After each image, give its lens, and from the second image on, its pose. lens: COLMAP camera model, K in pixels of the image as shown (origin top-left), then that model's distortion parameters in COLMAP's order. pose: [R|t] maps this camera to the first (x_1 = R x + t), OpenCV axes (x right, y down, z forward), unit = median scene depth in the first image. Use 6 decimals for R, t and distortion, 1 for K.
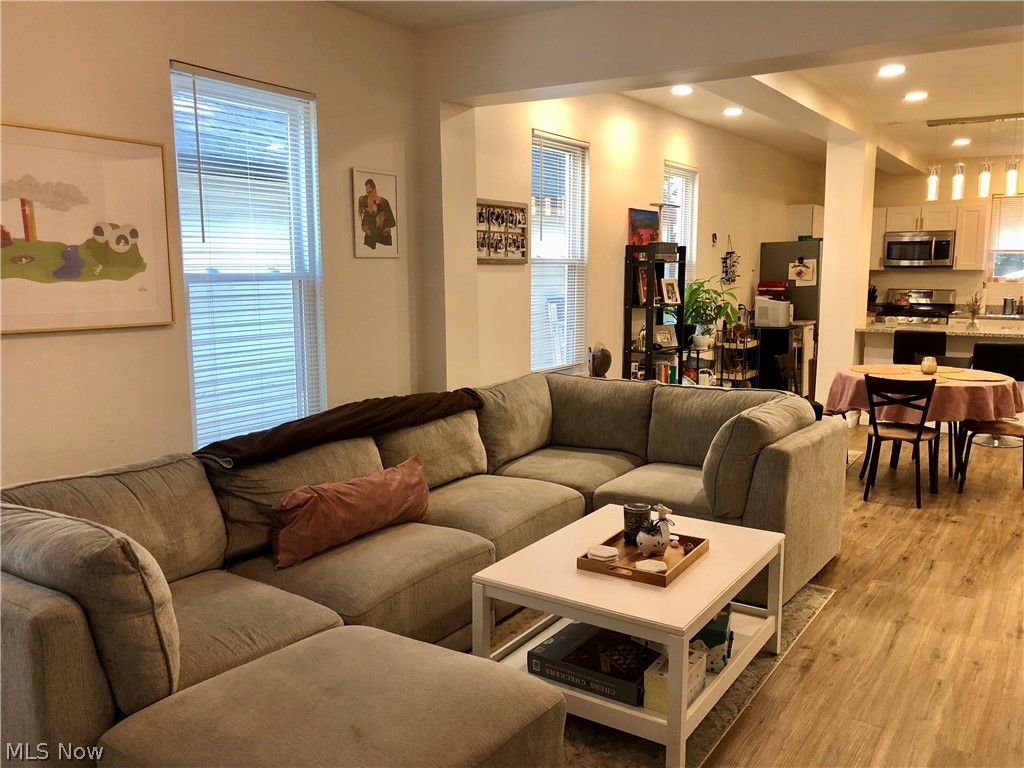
lens RADIAL K [[838.8, 0, 517.4], [0, 838.8, 393.0], [0, 0, 1]] dist [0.049986, -0.066646]
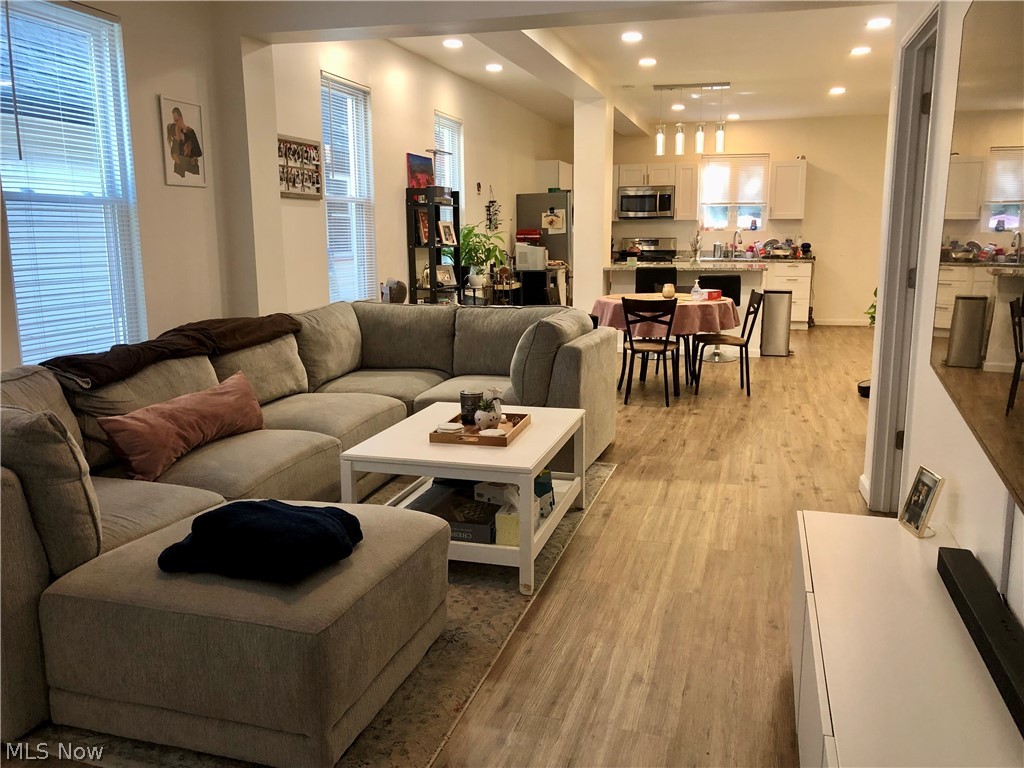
lens RADIAL K [[839.1, 0, 516.7], [0, 839.1, 384.0], [0, 0, 1]] dist [0.104886, -0.266247]
pose [[0.953595, -0.056884, 0.295669, -0.084034], [0.048562, 0.998192, 0.035421, 0.050202], [-0.297150, -0.019419, 0.954633, -0.082634]]
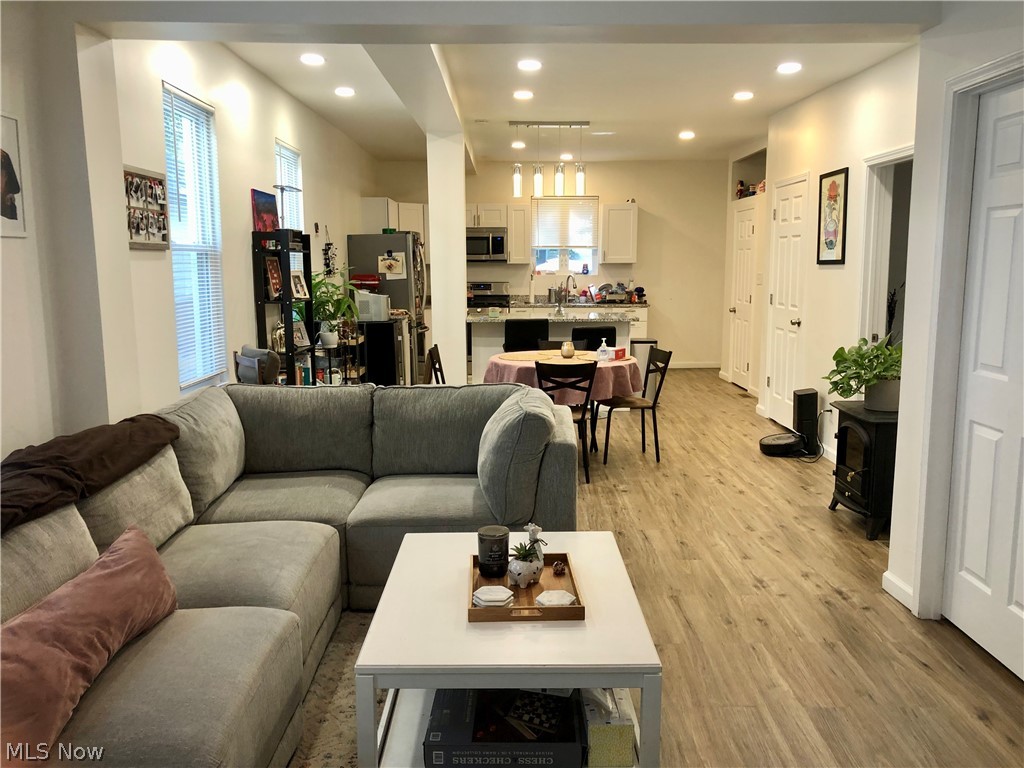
lens RADIAL K [[838.8, 0, 517.4], [0, 838.8, 393.0], [0, 0, 1]] dist [0.049986, -0.066646]
pose [[0.829527, -0.087566, 0.551559, -0.171345], [0.086047, 0.995878, 0.028695, -0.015227], [-0.551798, 0.023657, 0.833642, 0.163628]]
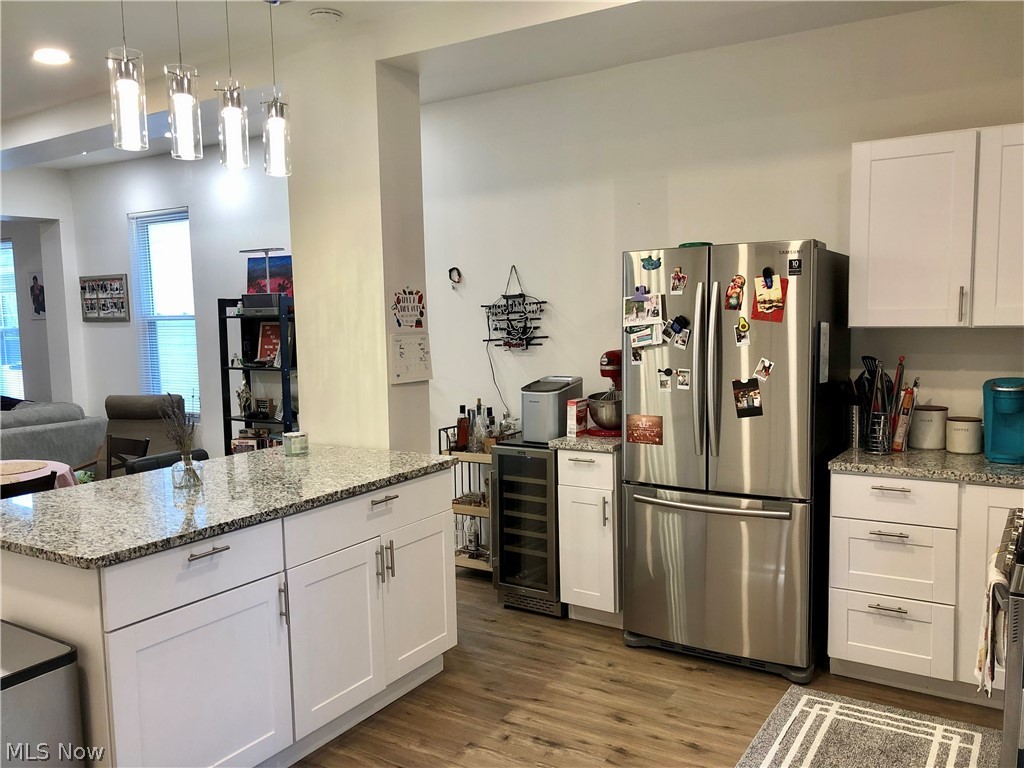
lens RADIAL K [[838.8, 0, 517.4], [0, 838.8, 393.0], [0, 0, 1]] dist [0.049986, -0.066646]
pose [[0.017357, 0.097119, -0.995121, 1.312924], [-0.130036, 0.987038, 0.094062, -0.248108], [0.991357, 0.127769, 0.029761, 1.589692]]
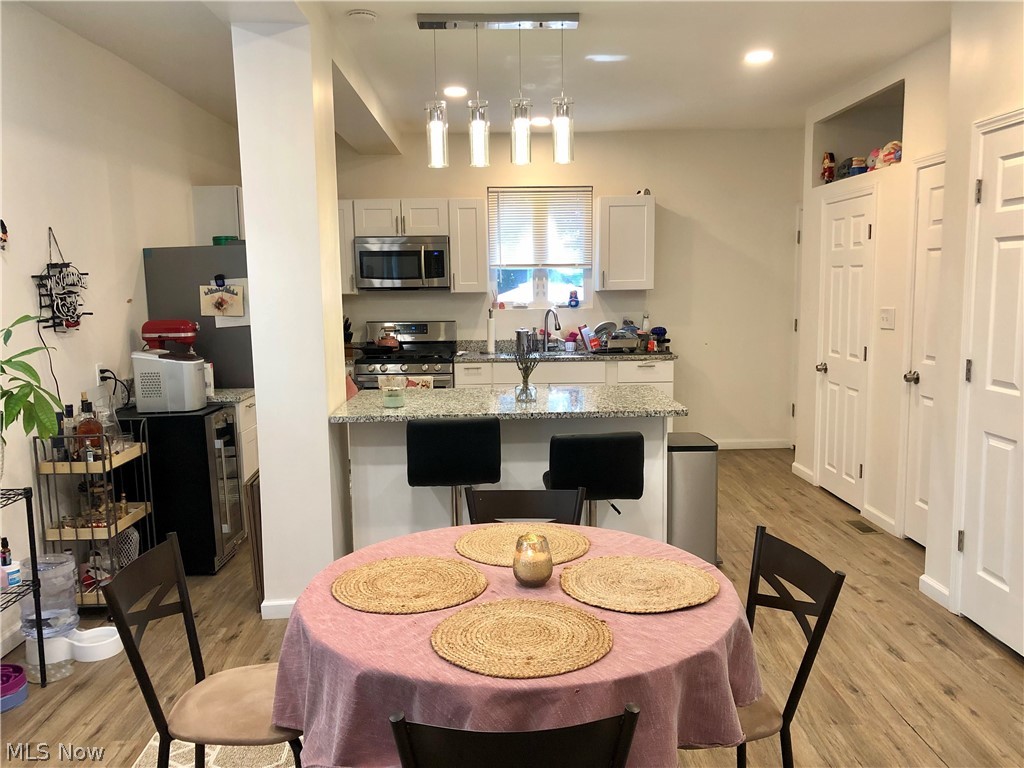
lens RADIAL K [[838.8, 0, 517.4], [0, 838.8, 393.0], [0, 0, 1]] dist [0.049986, -0.066646]
pose [[0.820542, -0.086382, 0.565021, 0.305950], [0.099780, 0.994983, 0.007212, -0.118570], [-0.562810, 0.050460, 0.825045, 0.758942]]
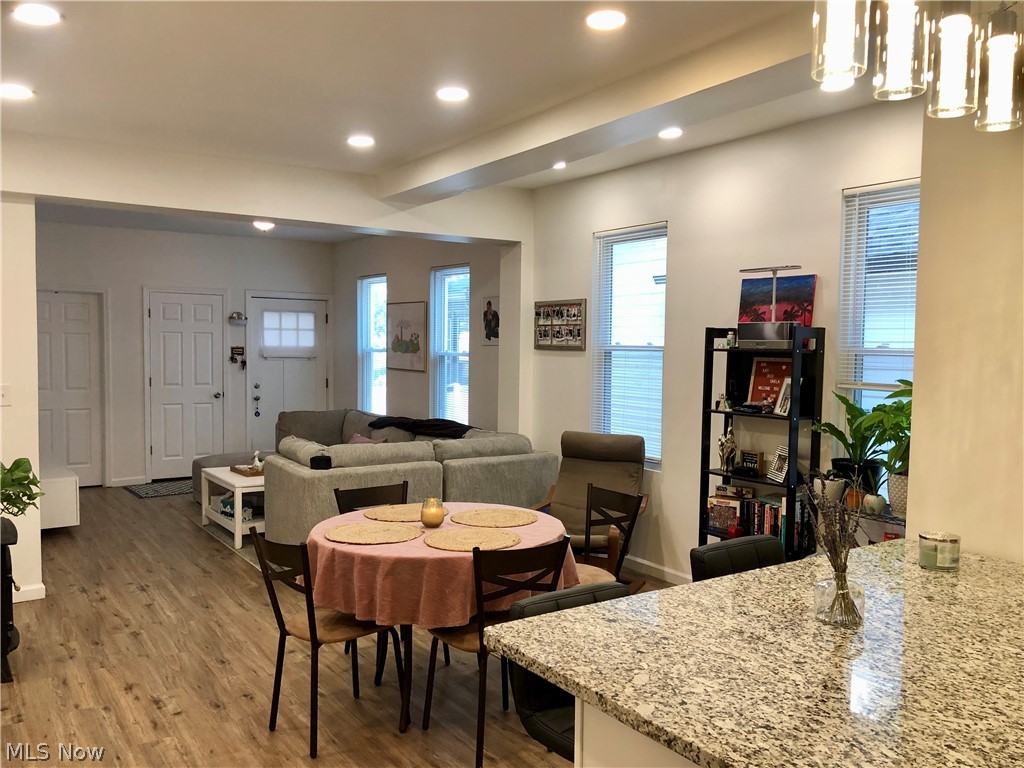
lens RADIAL K [[838.8, 0, 517.4], [0, 838.8, 393.0], [0, 0, 1]] dist [0.049986, -0.066646]
pose [[-0.382199, 0.047560, -0.922855, 1.127924], [-0.152012, 0.981834, 0.113555, -0.218153], [0.911491, 0.183686, -0.368027, 1.383147]]
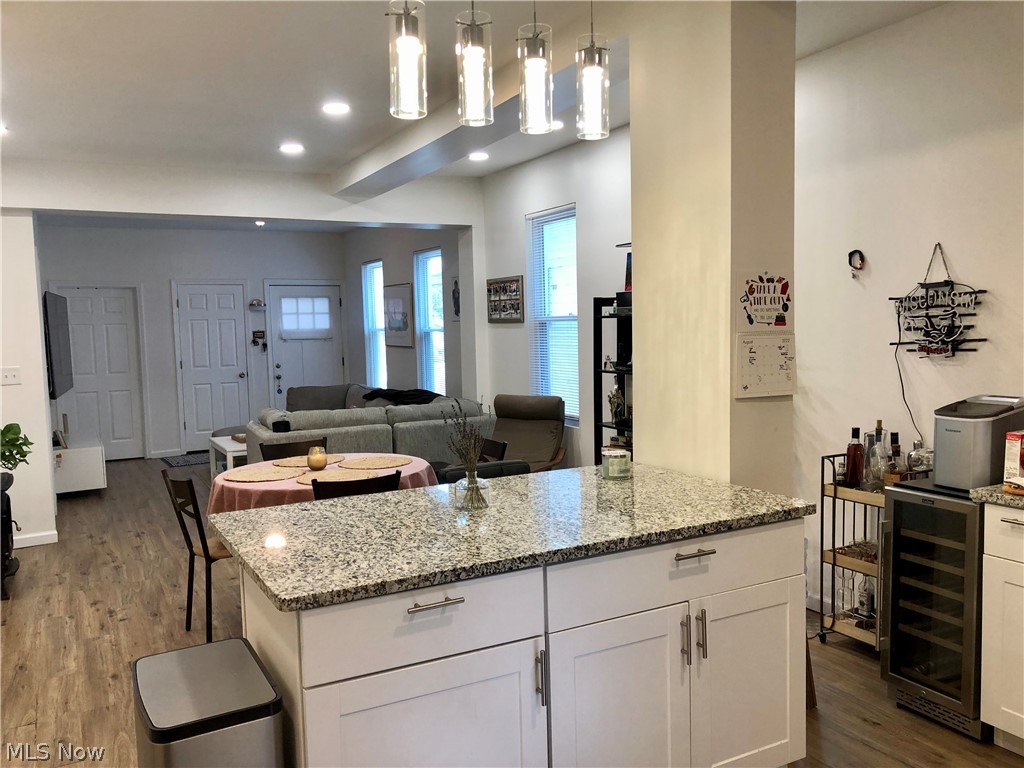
lens RADIAL K [[838.8, 0, 517.4], [0, 838.8, 393.0], [0, 0, 1]] dist [0.049986, -0.066646]
pose [[-0.473405, 0.083426, -0.876885, 1.160621], [-0.109332, 0.982241, 0.152475, -0.246807], [0.874033, 0.168054, -0.455877, 1.628753]]
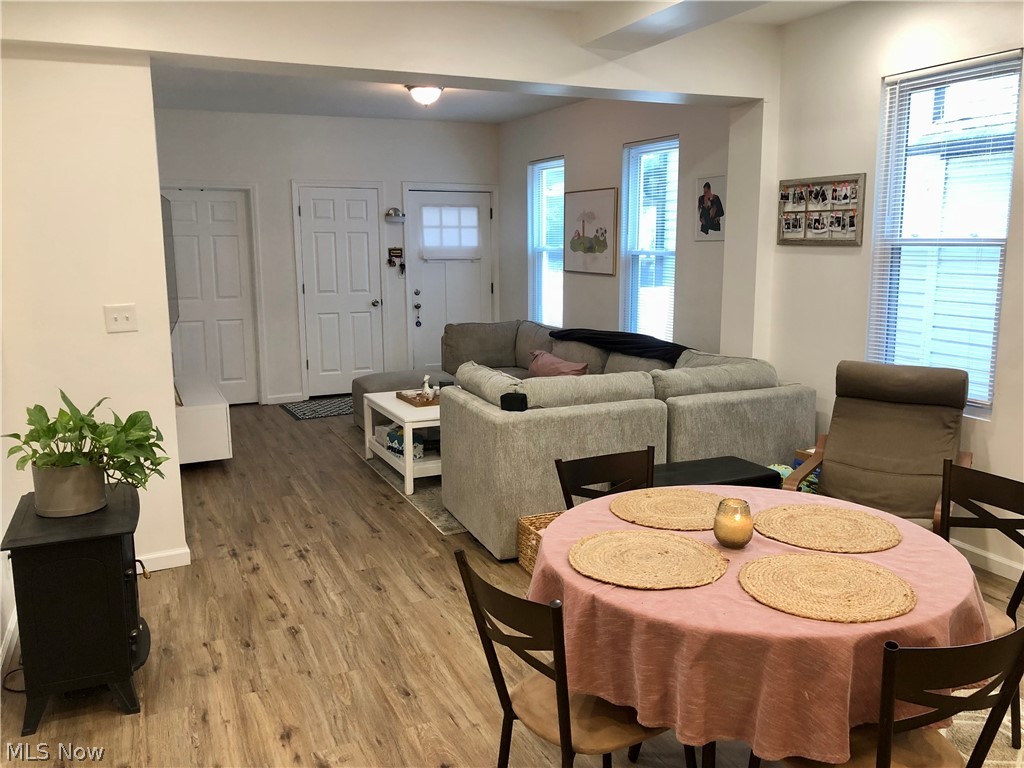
lens RADIAL K [[835.8, 0, 513.7], [0, 835.8, 374.7], [0, 0, 1]] dist [0.139222, -0.395908]
pose [[-0.532572, 0.138542, -0.834969, 0.930349], [-0.120837, 0.963961, 0.237020, -0.192583], [0.837714, 0.227126, -0.496638, 1.188189]]
